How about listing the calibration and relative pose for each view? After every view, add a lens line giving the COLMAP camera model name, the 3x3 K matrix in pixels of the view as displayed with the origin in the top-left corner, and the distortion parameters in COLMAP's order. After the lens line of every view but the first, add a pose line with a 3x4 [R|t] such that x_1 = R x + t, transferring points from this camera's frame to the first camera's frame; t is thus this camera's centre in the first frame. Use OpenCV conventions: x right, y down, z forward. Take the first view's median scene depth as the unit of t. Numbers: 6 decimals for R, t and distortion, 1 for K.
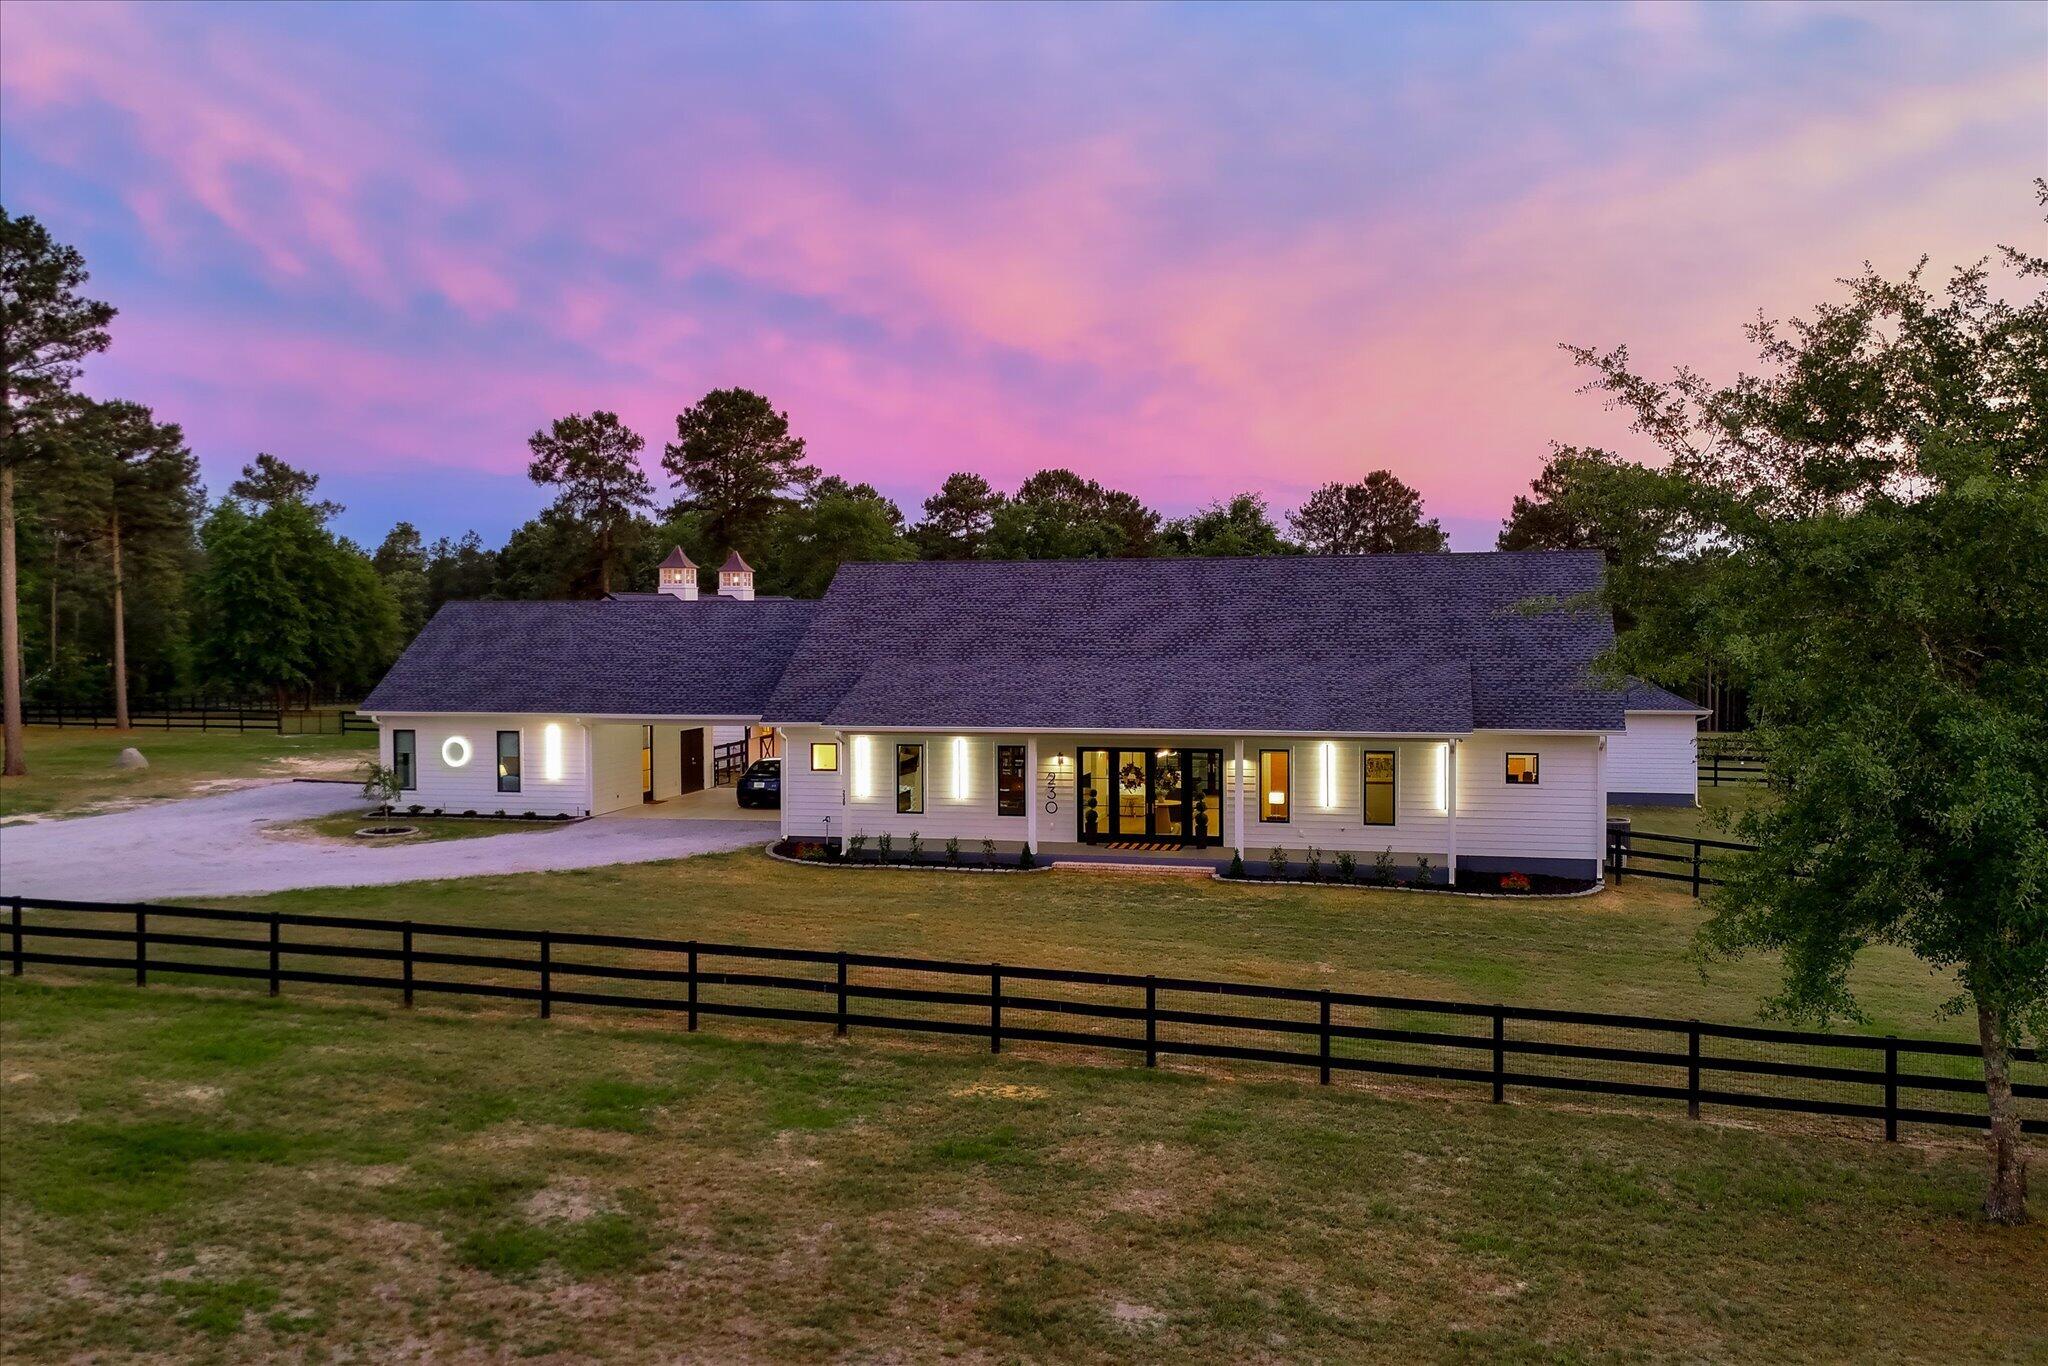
lens RADIAL K [[1745.7, 0, 1022.4], [0, 1745.7, 711.3], [0, 0, 1]] dist [0.012126, 0.000982]
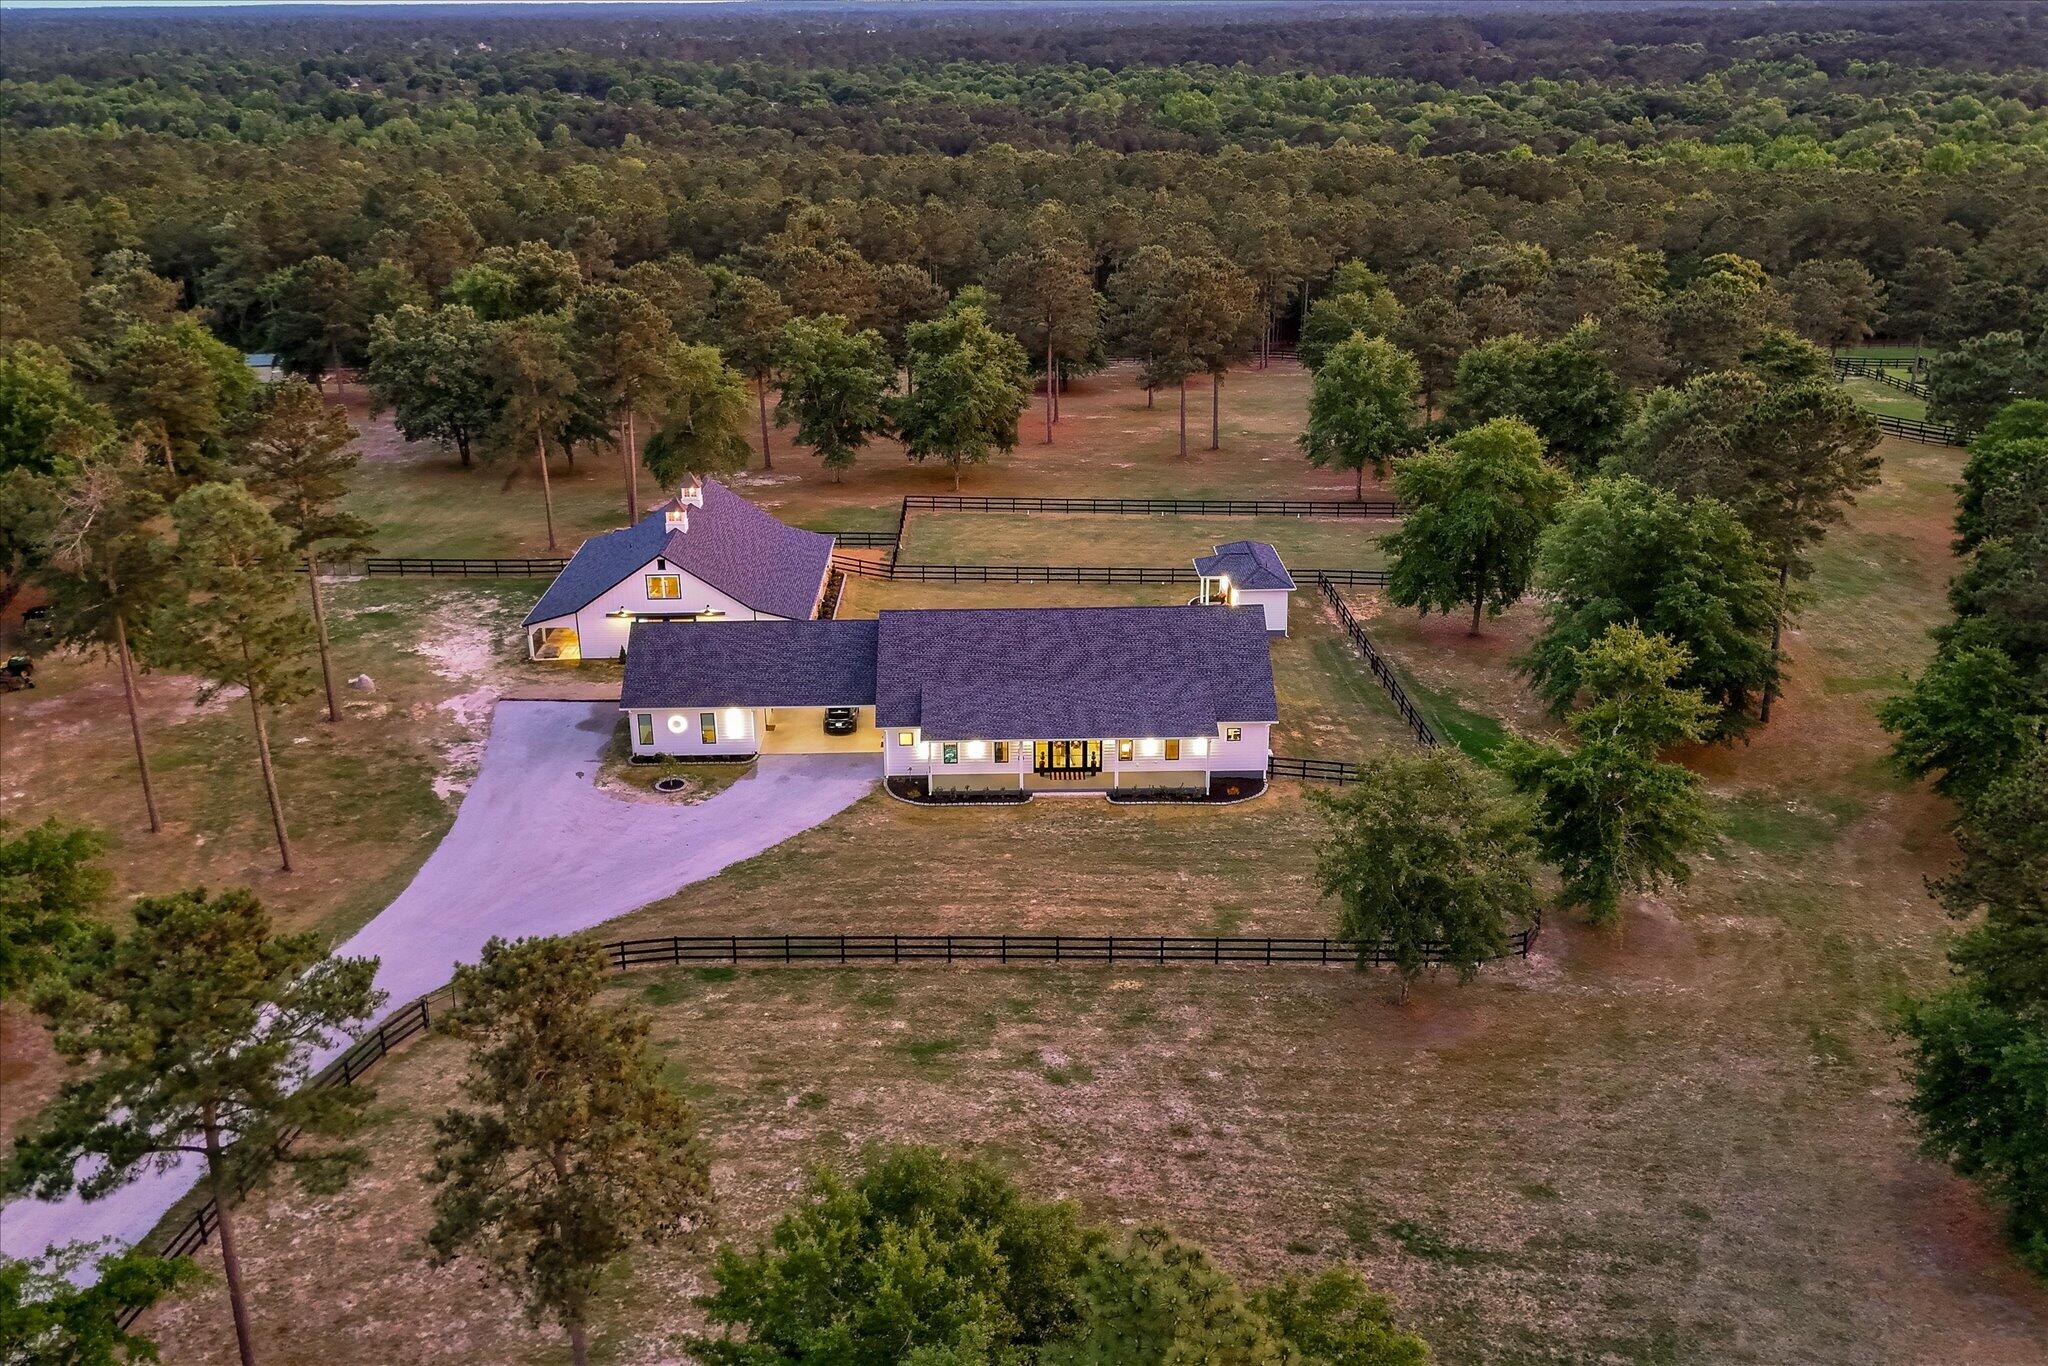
lens RADIAL K [[1745.7, 0, 1022.4], [0, 1745.7, 711.3], [0, 0, 1]] dist [0.012126, 0.000982]
pose [[0.964805, -0.090196, 0.247013, -0.924567], [0.004776, 0.945192, 0.326480, -1.280166], [-0.262922, -0.313810, 0.912357, -1.684046]]
